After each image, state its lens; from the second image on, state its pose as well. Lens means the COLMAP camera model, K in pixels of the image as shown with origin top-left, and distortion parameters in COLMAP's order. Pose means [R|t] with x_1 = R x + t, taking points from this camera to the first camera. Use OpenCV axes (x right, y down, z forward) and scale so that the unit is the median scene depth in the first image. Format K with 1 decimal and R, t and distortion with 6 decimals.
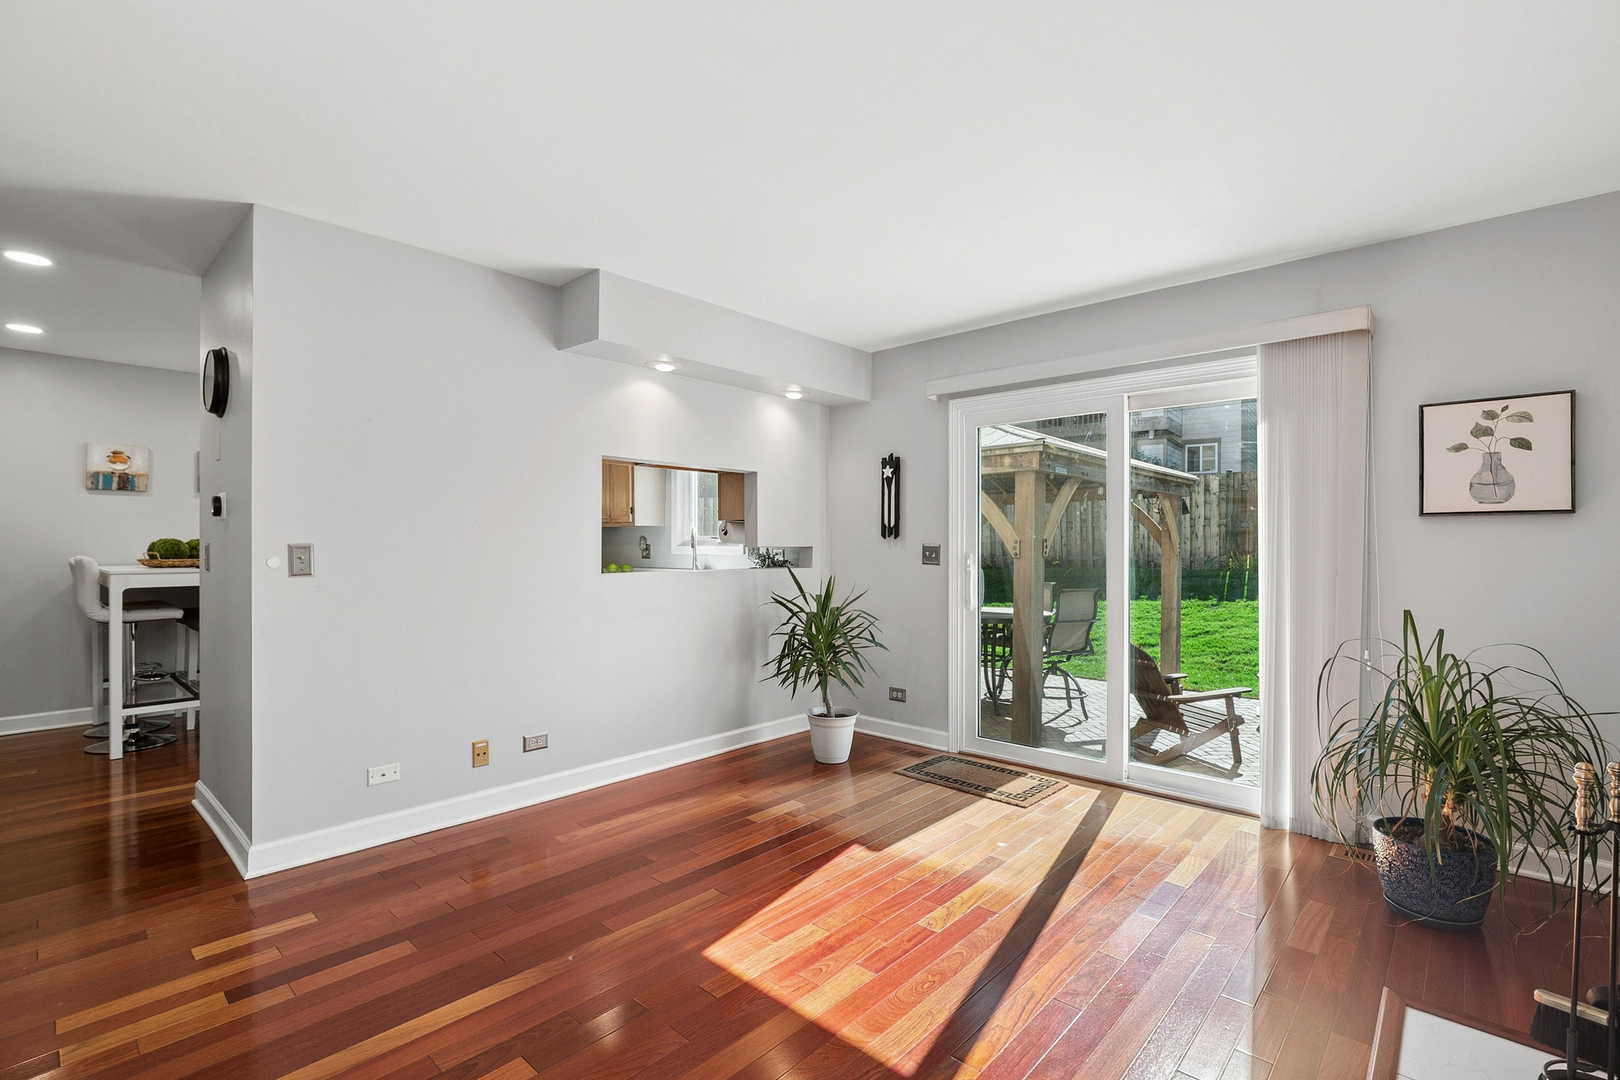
lens RADIAL K [[728.4, 0, 814.8], [0, 728.4, 542.3], [0, 0, 1]] dist [-0.012523, 0.001278]
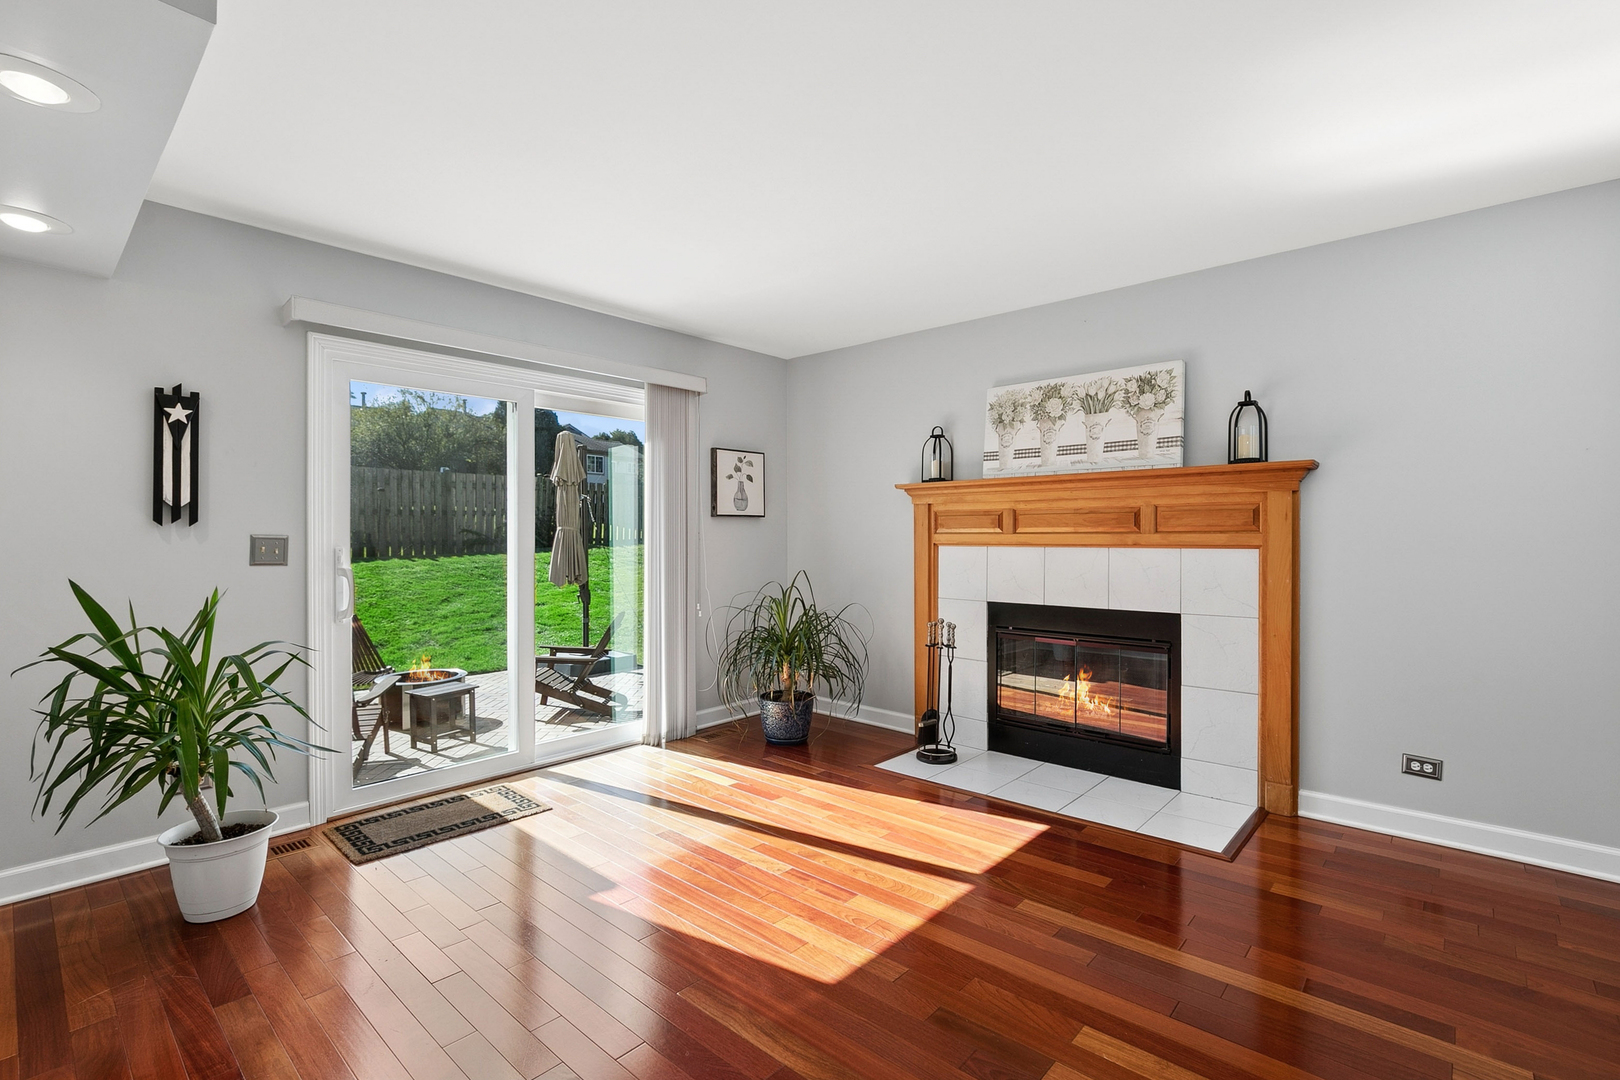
lens RADIAL K [[746.0, 0, 815.0], [0, 746.0, 534.4], [0, 0, 1]] dist [-0.011503, 0.000549]
pose [[-0.006415, -0.001300, 0.999979, -0.742645], [-0.000197, 0.999999, 0.001299, 0.001453], [-0.999979, -0.000188, -0.006415, 0.703422]]
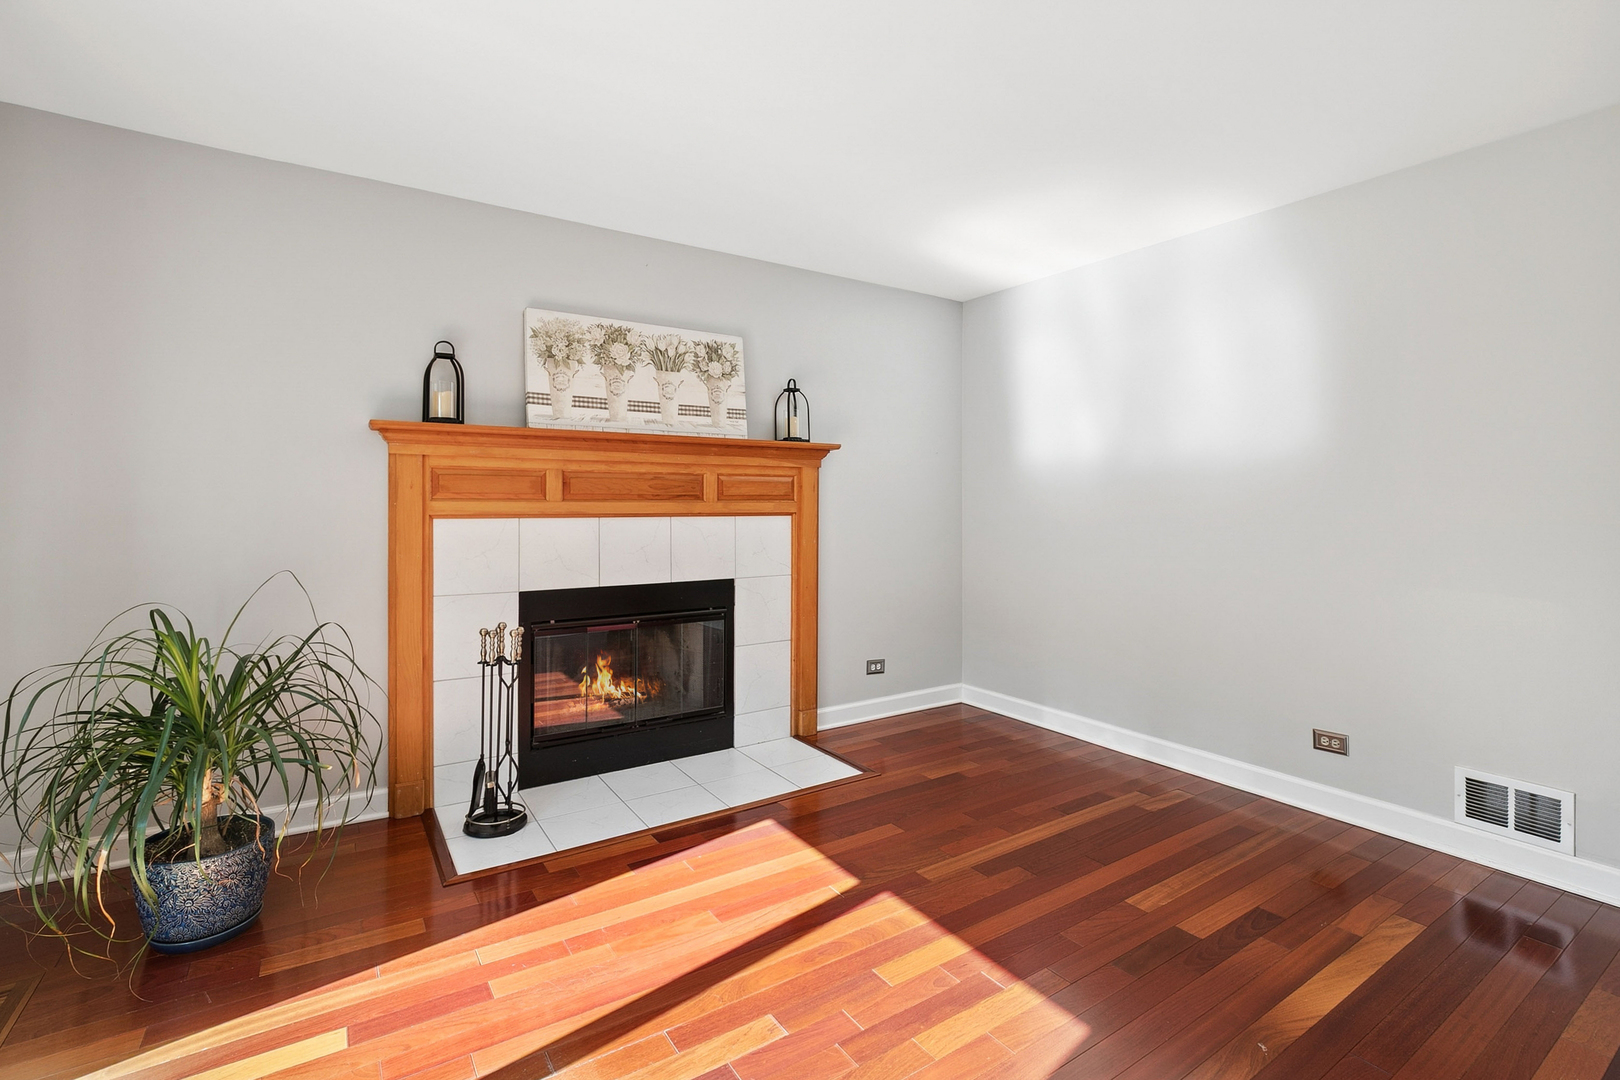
lens RADIAL K [[751.3, 0, 853.6], [0, 751.3, 496.4], [0, 0, 1]] dist [-0.011170, 0.000094]
pose [[-0.974237, -0.009367, 0.225332, -0.065118], [-0.010444, 0.999939, -0.003590, -0.005007], [-0.225284, -0.005850, -0.974275, 1.267948]]
